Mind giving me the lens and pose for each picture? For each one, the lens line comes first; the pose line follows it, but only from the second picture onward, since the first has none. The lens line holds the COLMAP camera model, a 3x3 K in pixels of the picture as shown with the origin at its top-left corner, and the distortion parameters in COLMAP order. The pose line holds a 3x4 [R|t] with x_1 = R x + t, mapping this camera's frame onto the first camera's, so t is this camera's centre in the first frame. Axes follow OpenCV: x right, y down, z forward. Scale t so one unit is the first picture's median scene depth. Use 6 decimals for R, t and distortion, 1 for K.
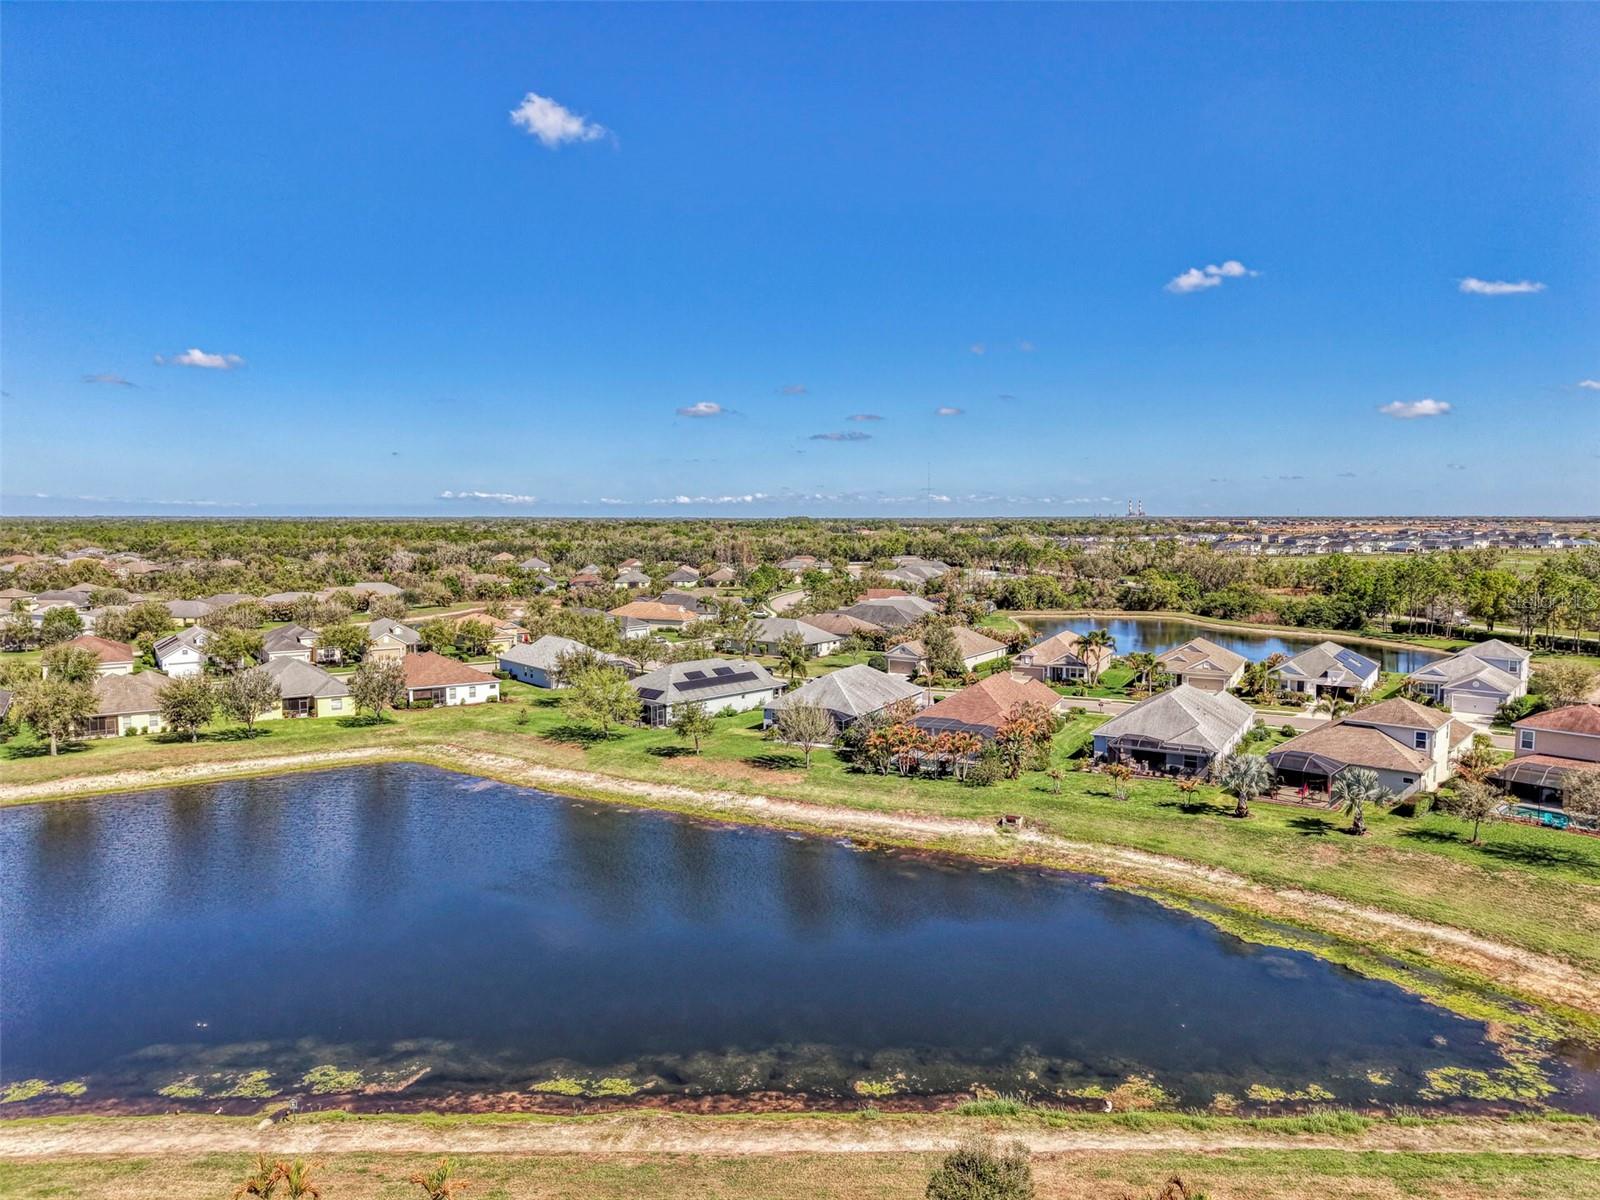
lens RADIAL K [[1087.8, 0, 805.7], [0, 1087.8, 589.2], [0, 0, 1]] dist [0.028482, -0.024605]
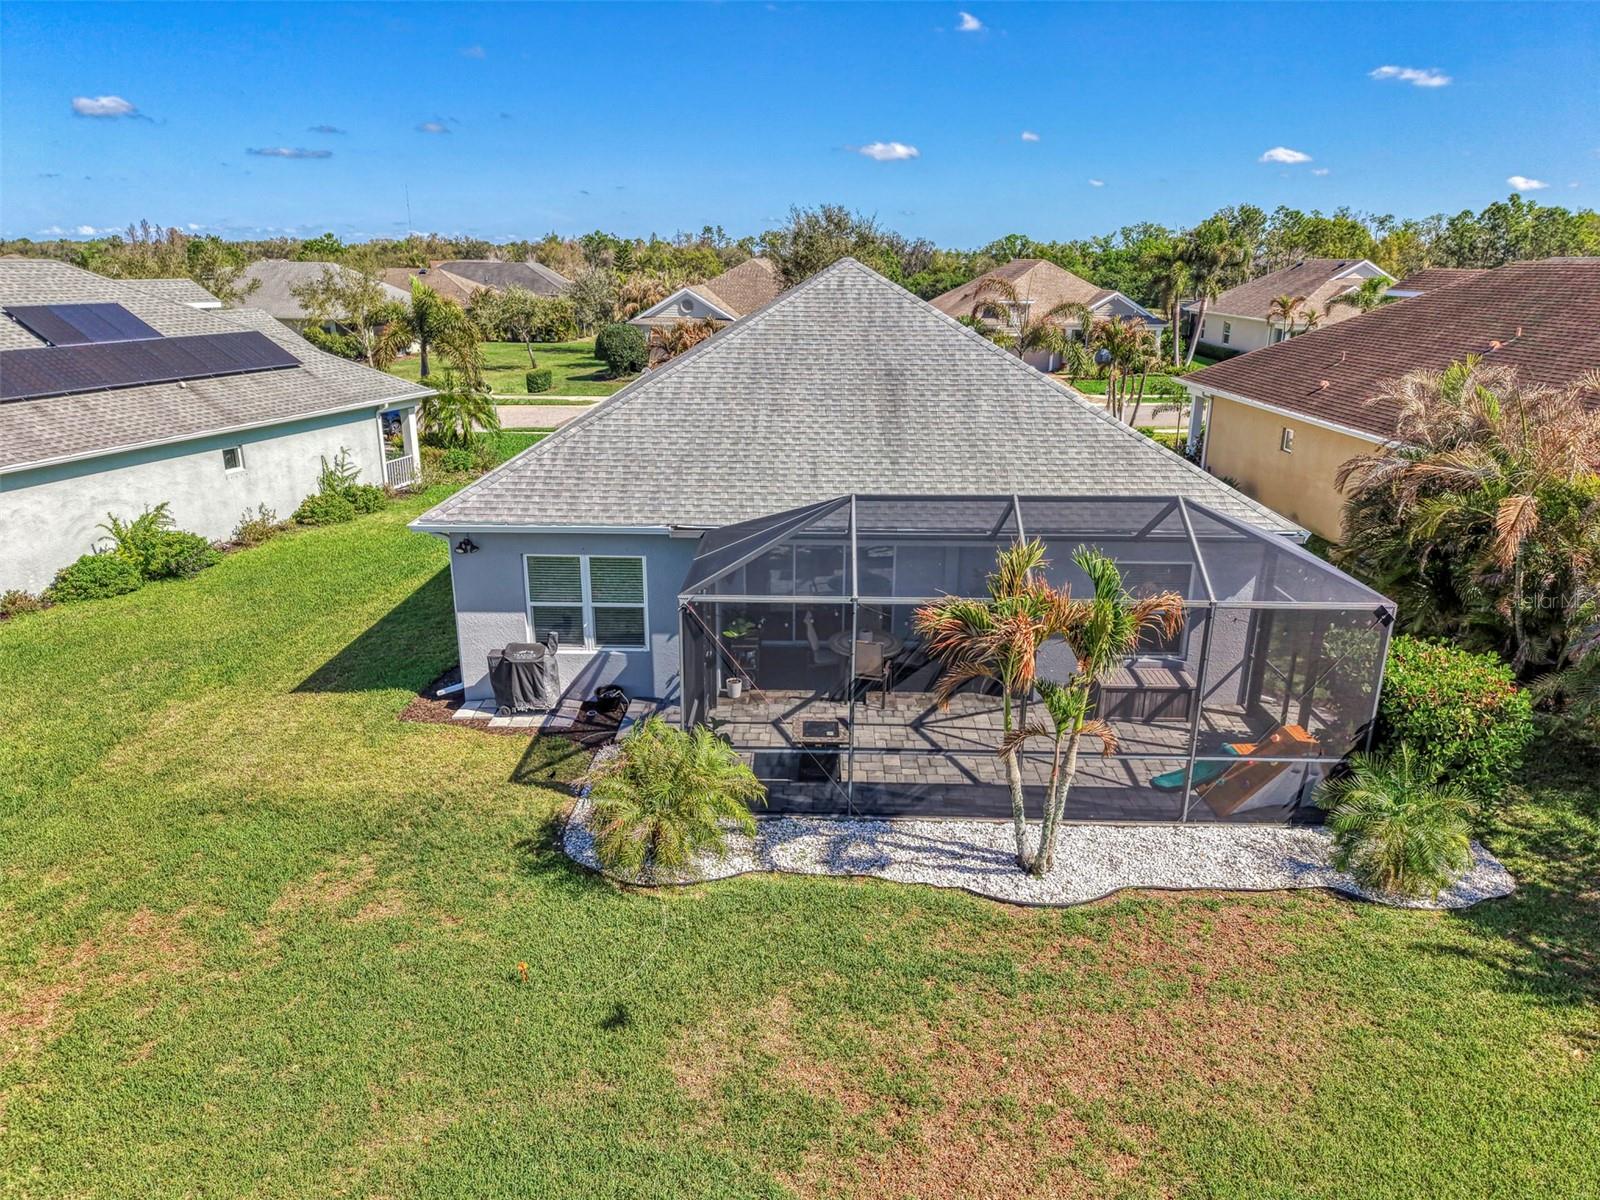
lens RADIAL K [[1087.8, 0, 800.0], [0, 1087.8, 603.7], [0, 0, 1]] dist [0.028482, -0.024605]
pose [[0.902654, -0.117804, 0.413930, -0.048620], [0.017365, 0.970993, 0.238477, 0.078071], [-0.430017, -0.208074, 0.878516, 0.767207]]
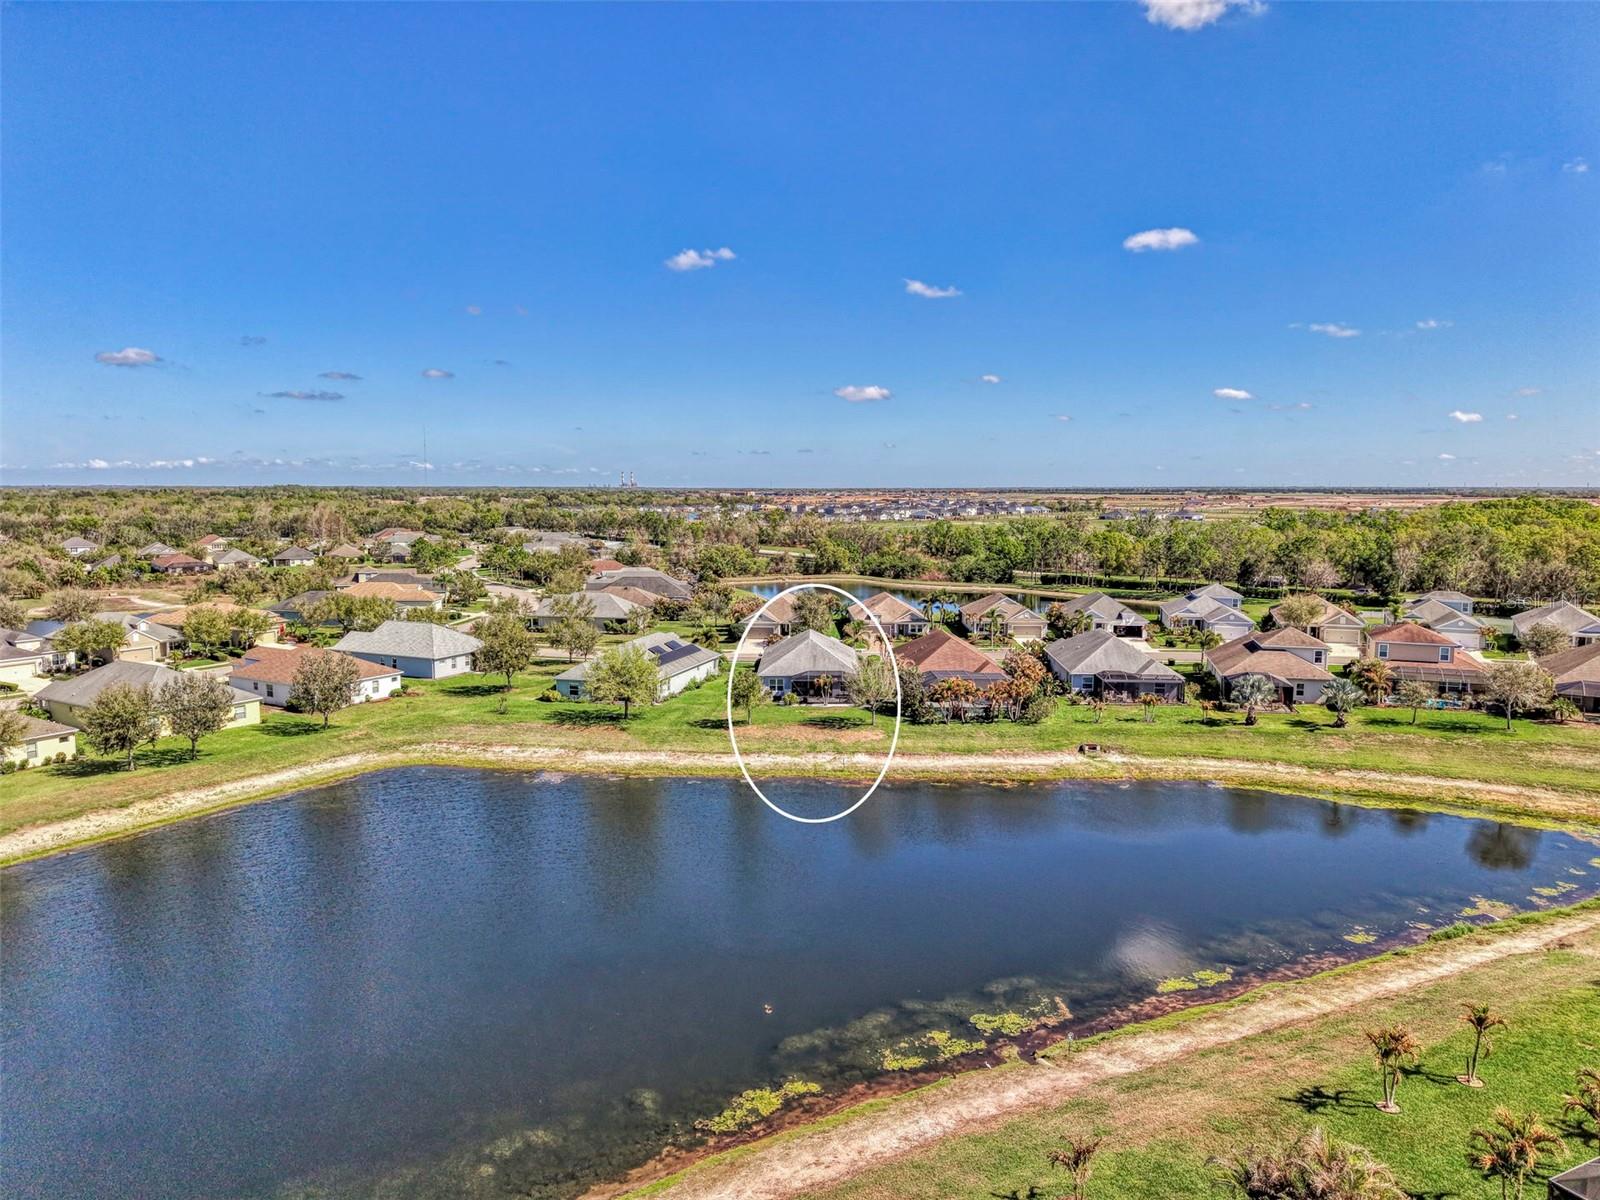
lens RADIAL K [[1087.8, 0, 806.6], [0, 1087.8, 614.7], [0, 0, 1]] dist [0.028482, -0.024605]
pose [[0.892903, -0.049743, 0.447493, -0.400995], [0.026947, 0.998001, 0.057168, -0.004734], [-0.449442, -0.038986, 0.892458, 0.060017]]
